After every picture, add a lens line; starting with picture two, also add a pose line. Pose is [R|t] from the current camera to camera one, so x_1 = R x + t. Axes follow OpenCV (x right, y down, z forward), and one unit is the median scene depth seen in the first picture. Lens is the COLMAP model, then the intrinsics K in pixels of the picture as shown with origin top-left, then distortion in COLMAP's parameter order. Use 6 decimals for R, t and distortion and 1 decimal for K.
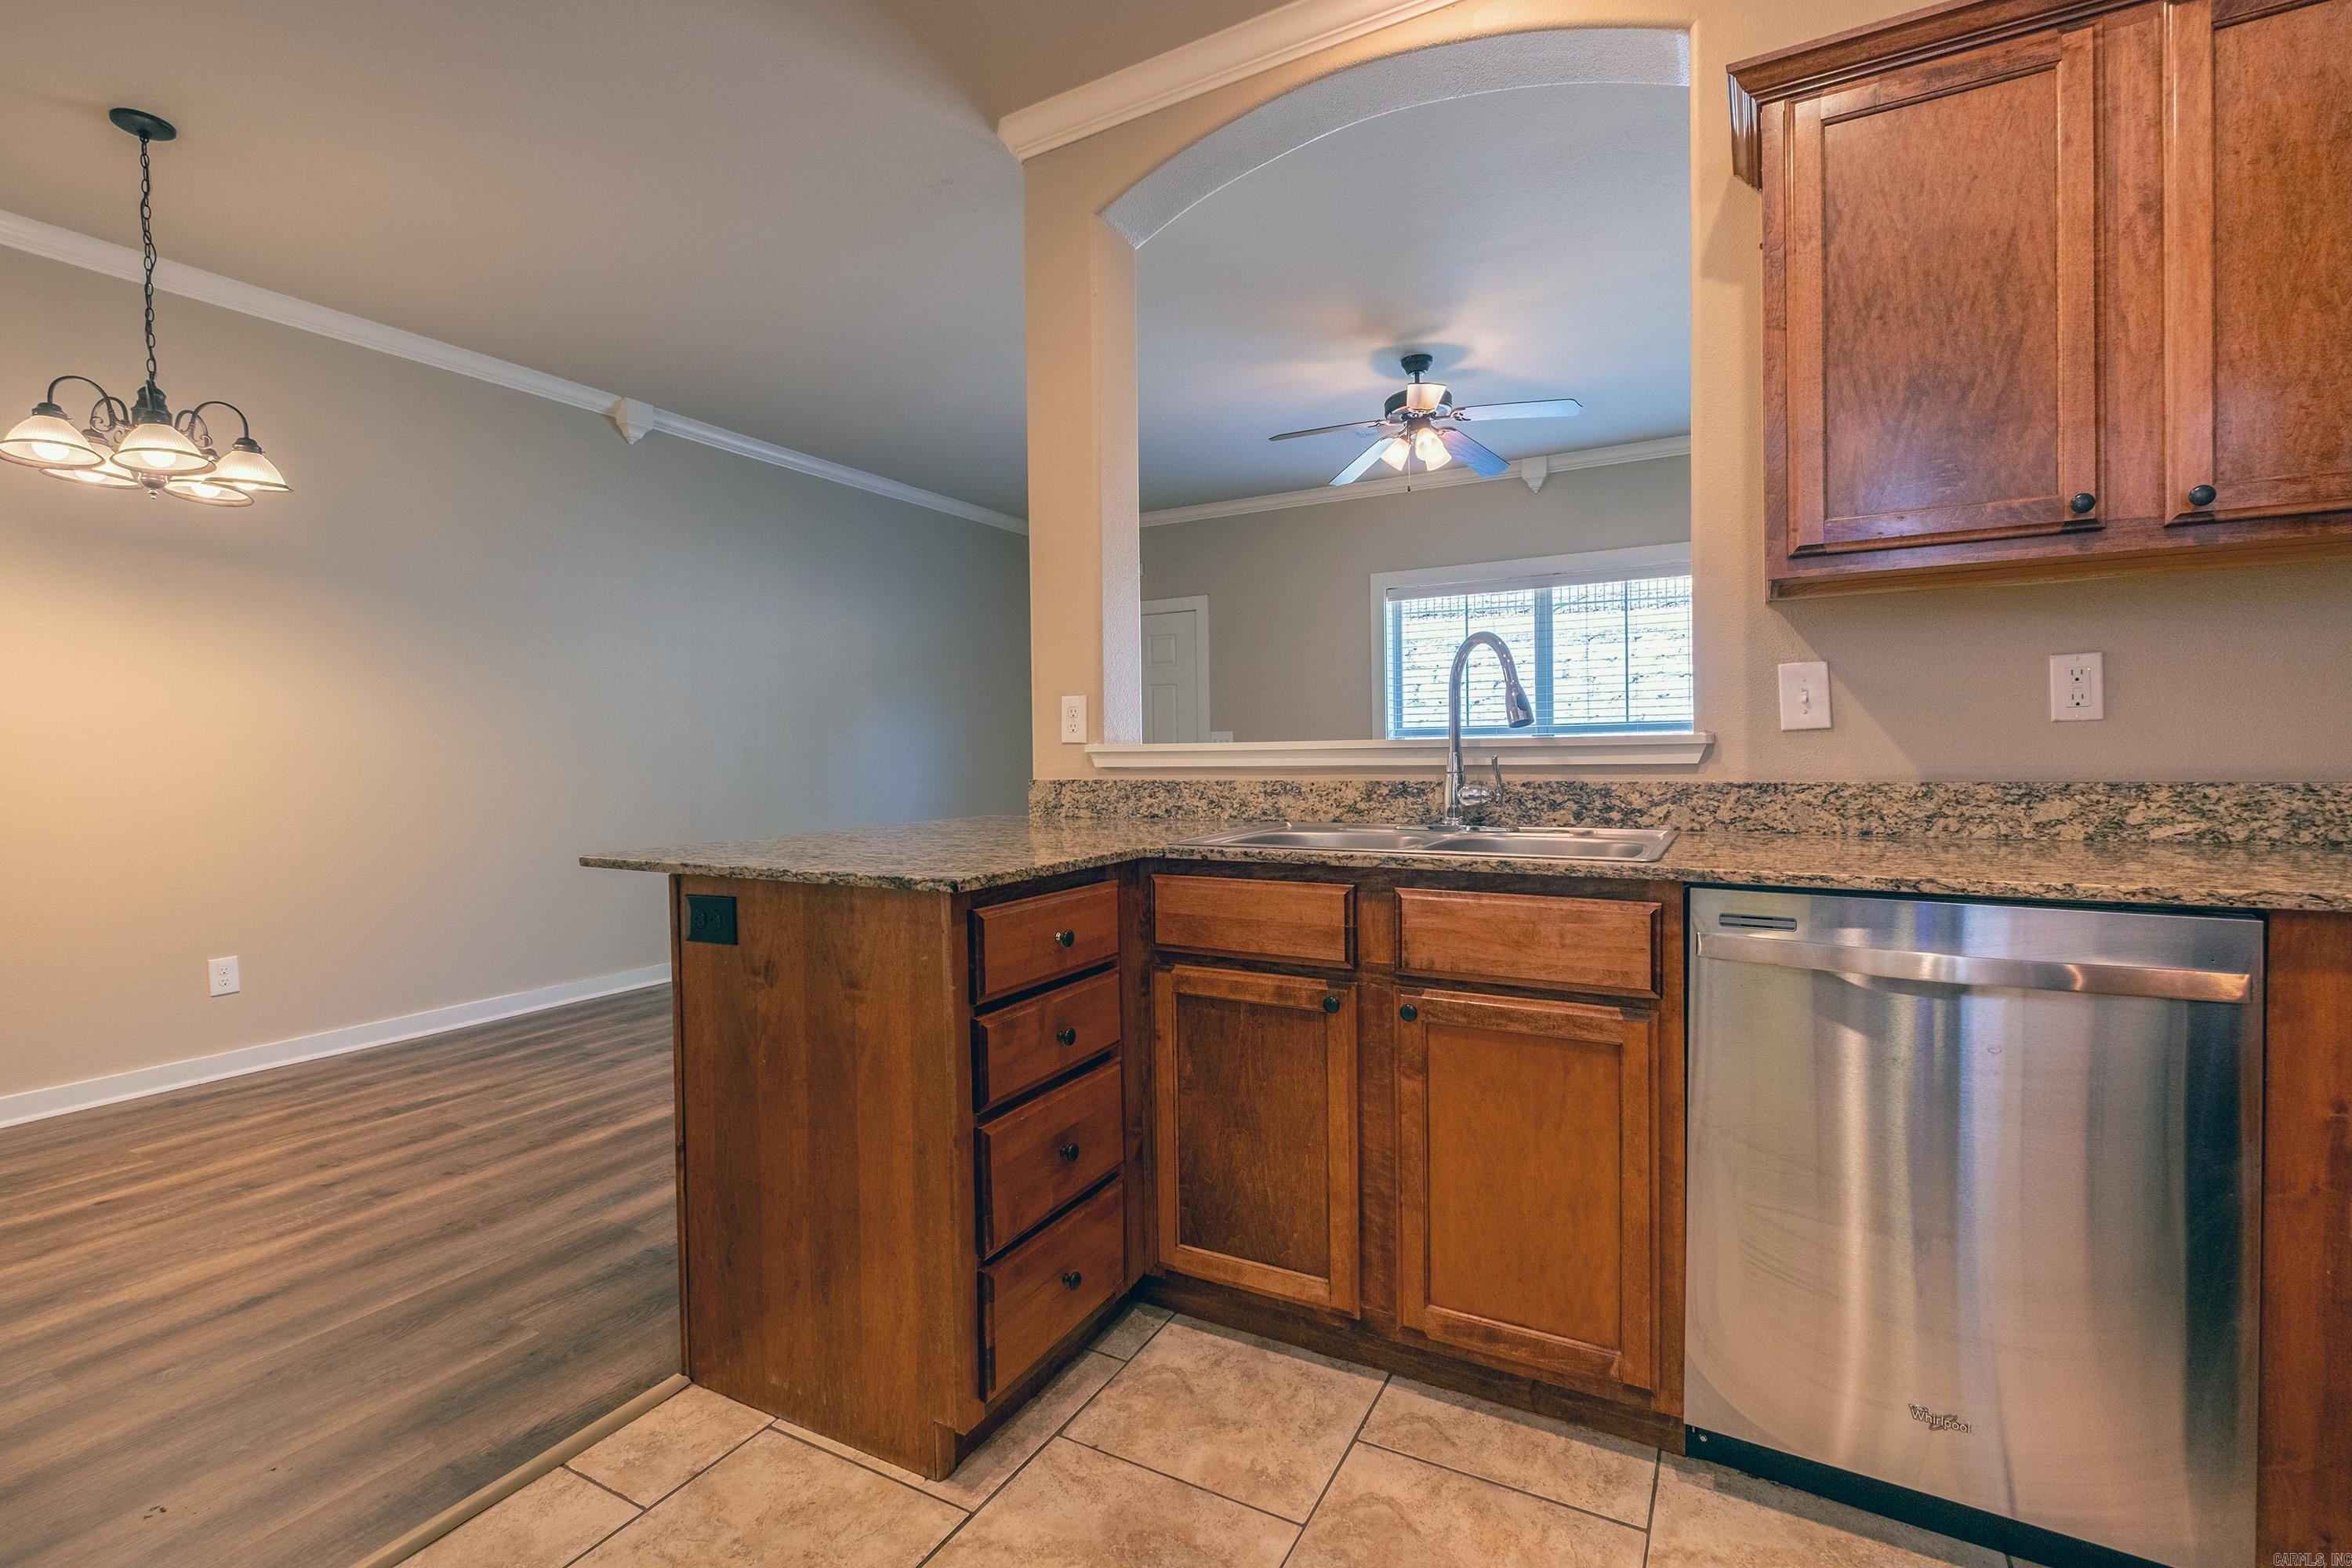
lens RADIAL K [[1013.6, 0, 1175.4], [0, 1013.6, 775.0], [0, 0, 1]] dist [0.002558, -0.000724]
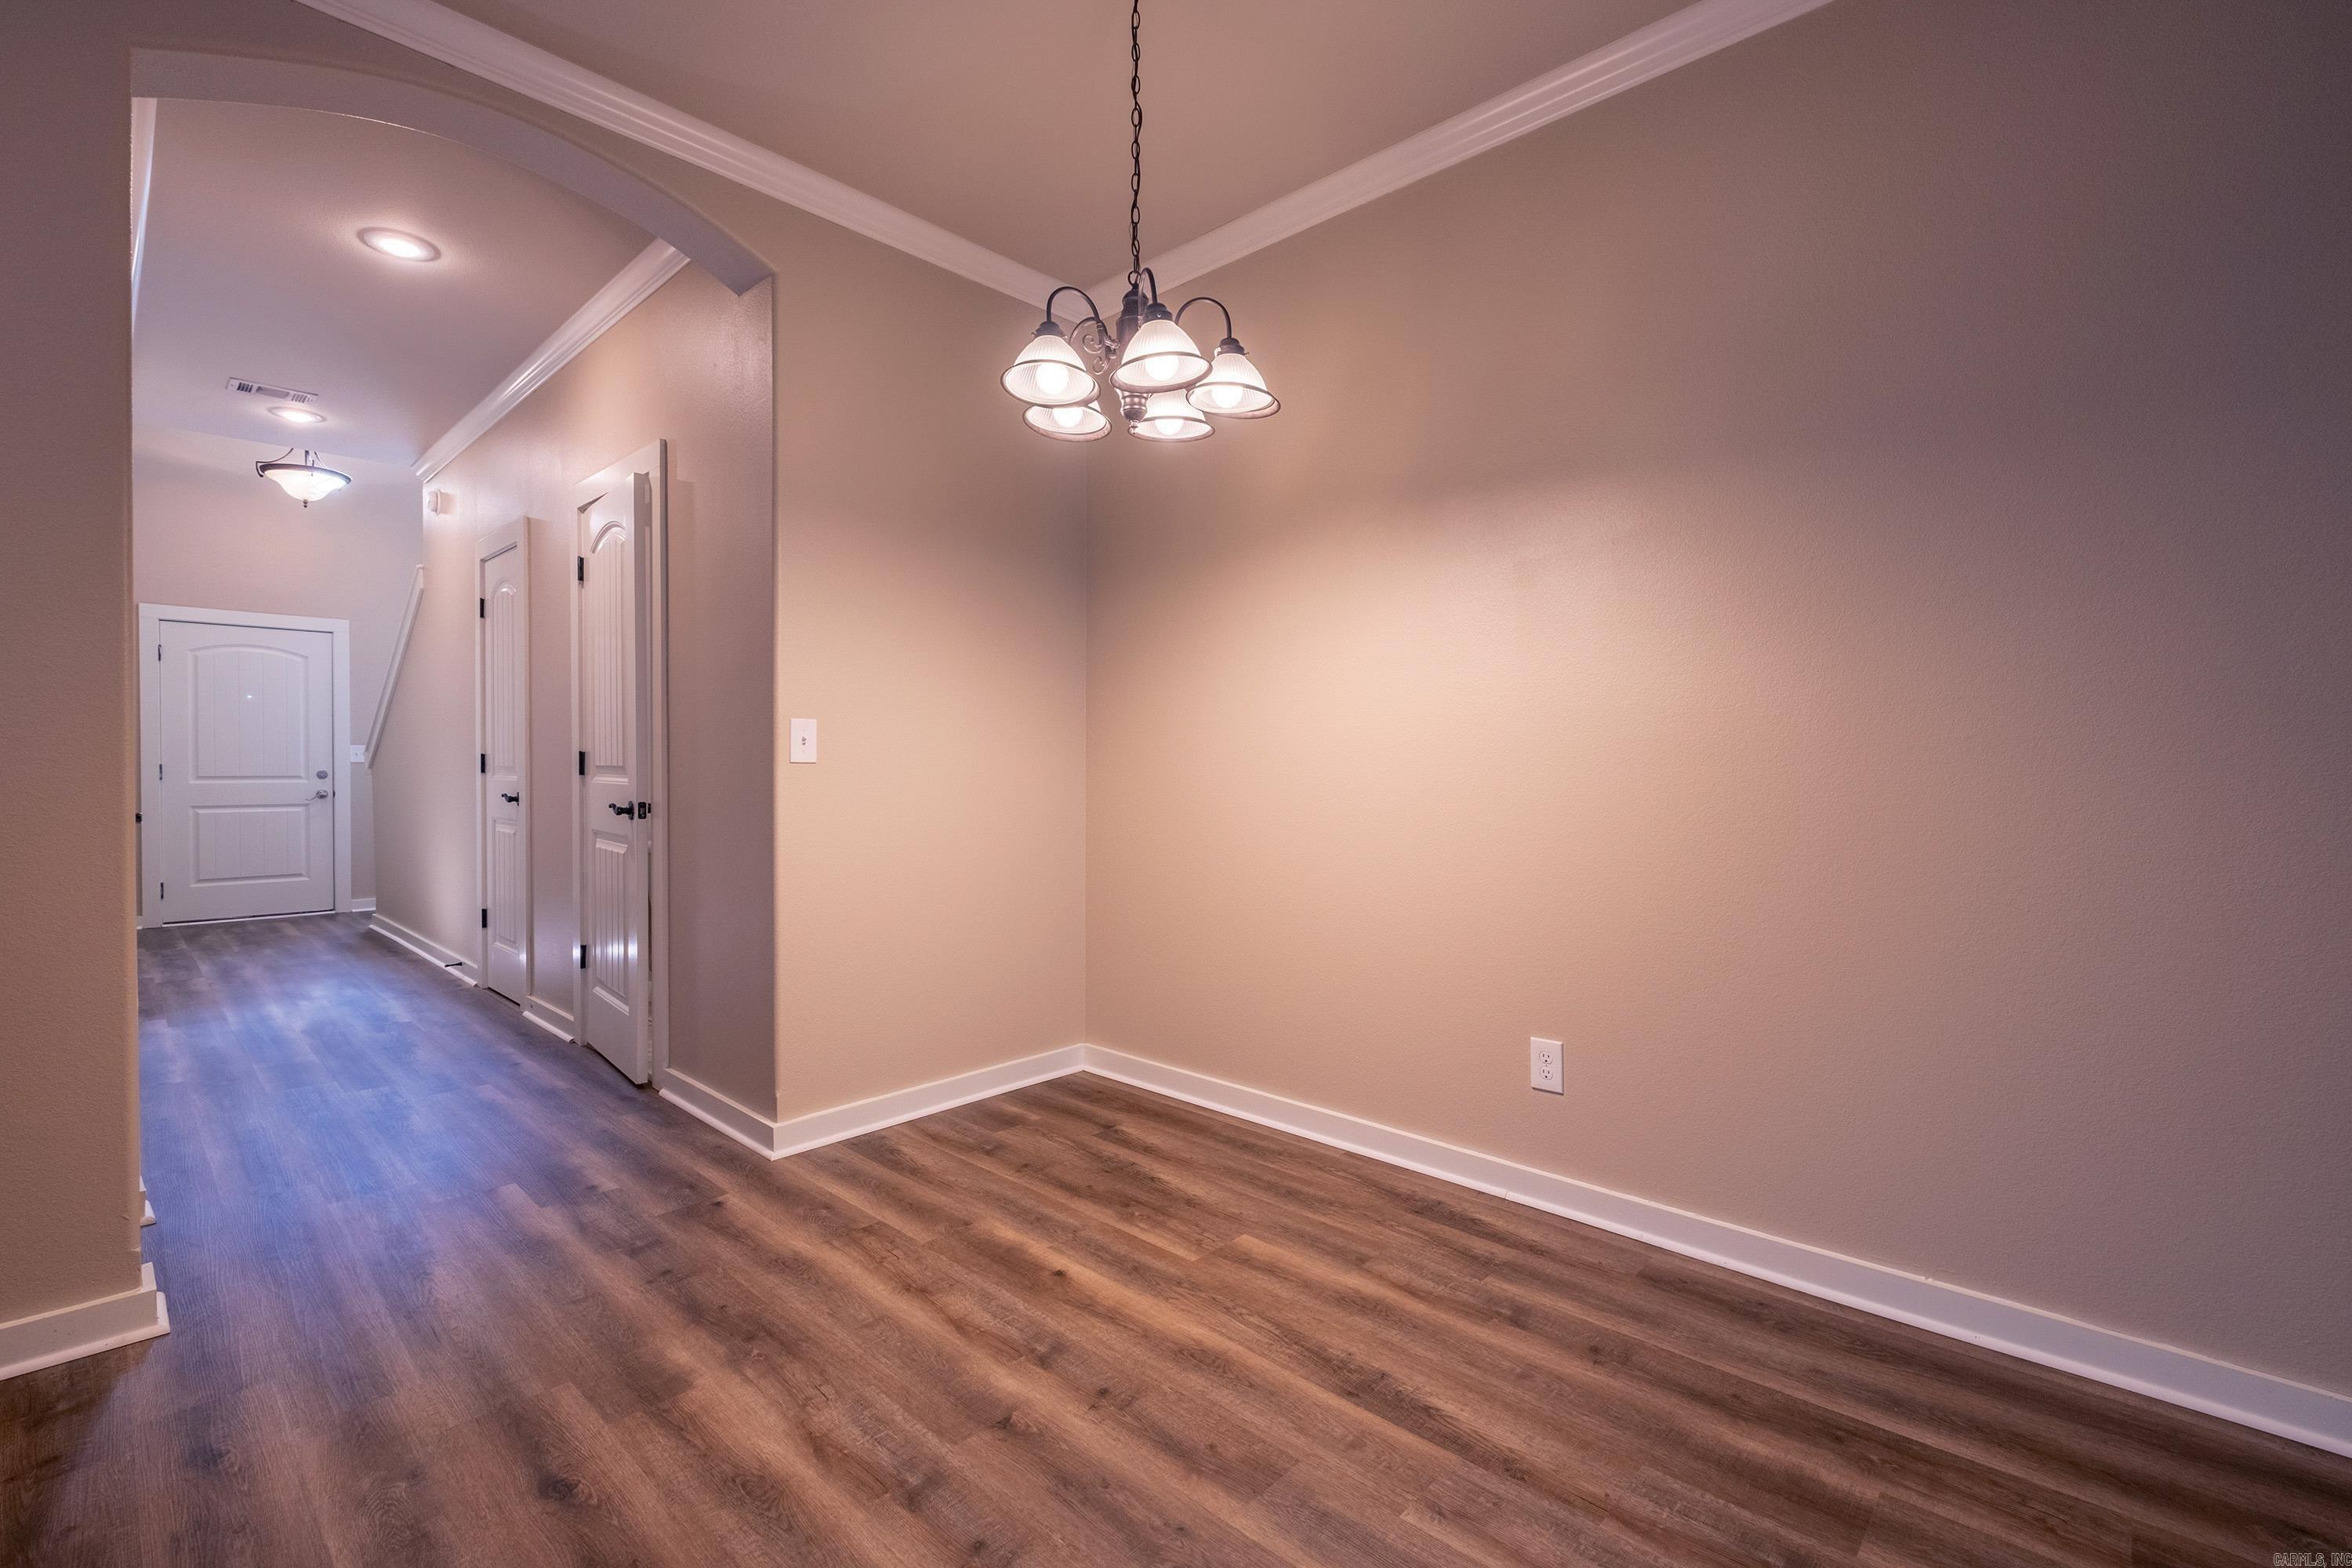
lens RADIAL K [[1013.6, 0, 1175.4], [0, 1013.6, 775.0], [0, 0, 1]] dist [0.002558, -0.000724]
pose [[-0.254767, 0.017769, -0.966839, -0.251646], [-0.025766, 0.999351, 0.025156, -0.022997], [0.966659, 0.031320, -0.254144, 1.253269]]
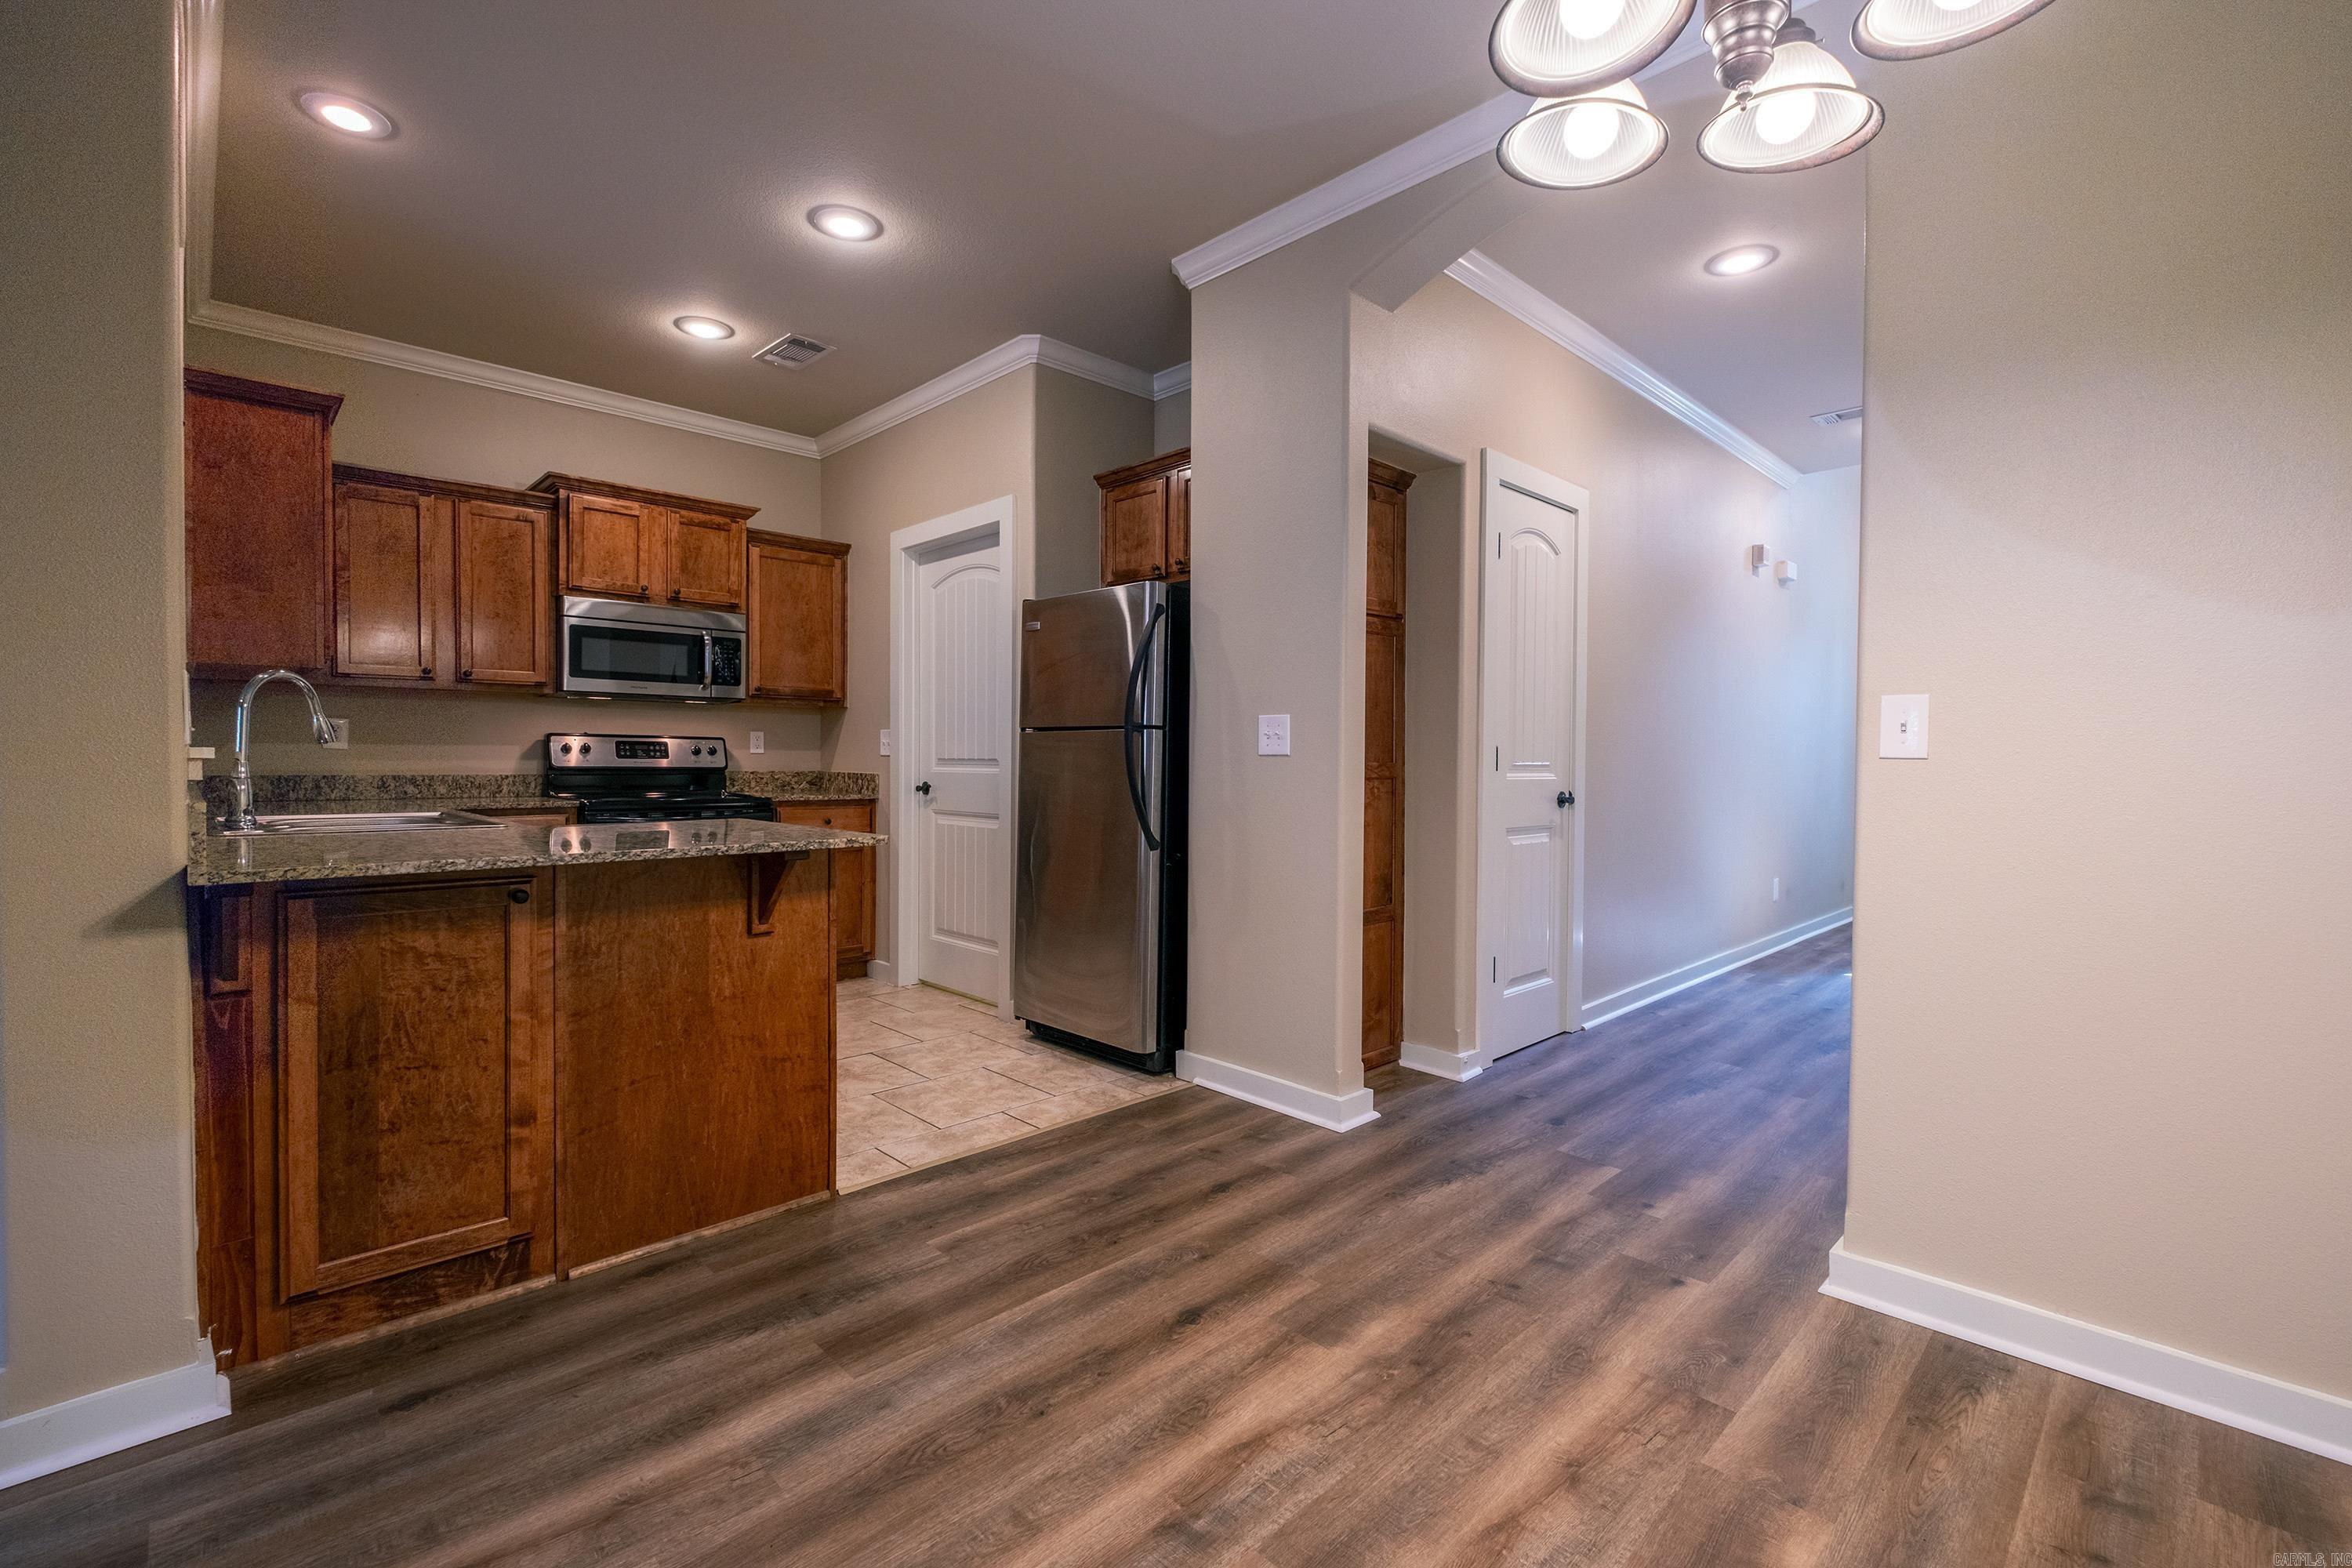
lens RADIAL K [[1013.6, 0, 1175.4], [0, 1013.6, 775.0], [0, 0, 1]] dist [0.002558, -0.000724]
pose [[-0.952819, 0.003881, 0.303513, -0.928455], [0.014955, 0.999304, 0.034173, -0.020030], [-0.303169, 0.037100, -0.952214, 1.481476]]
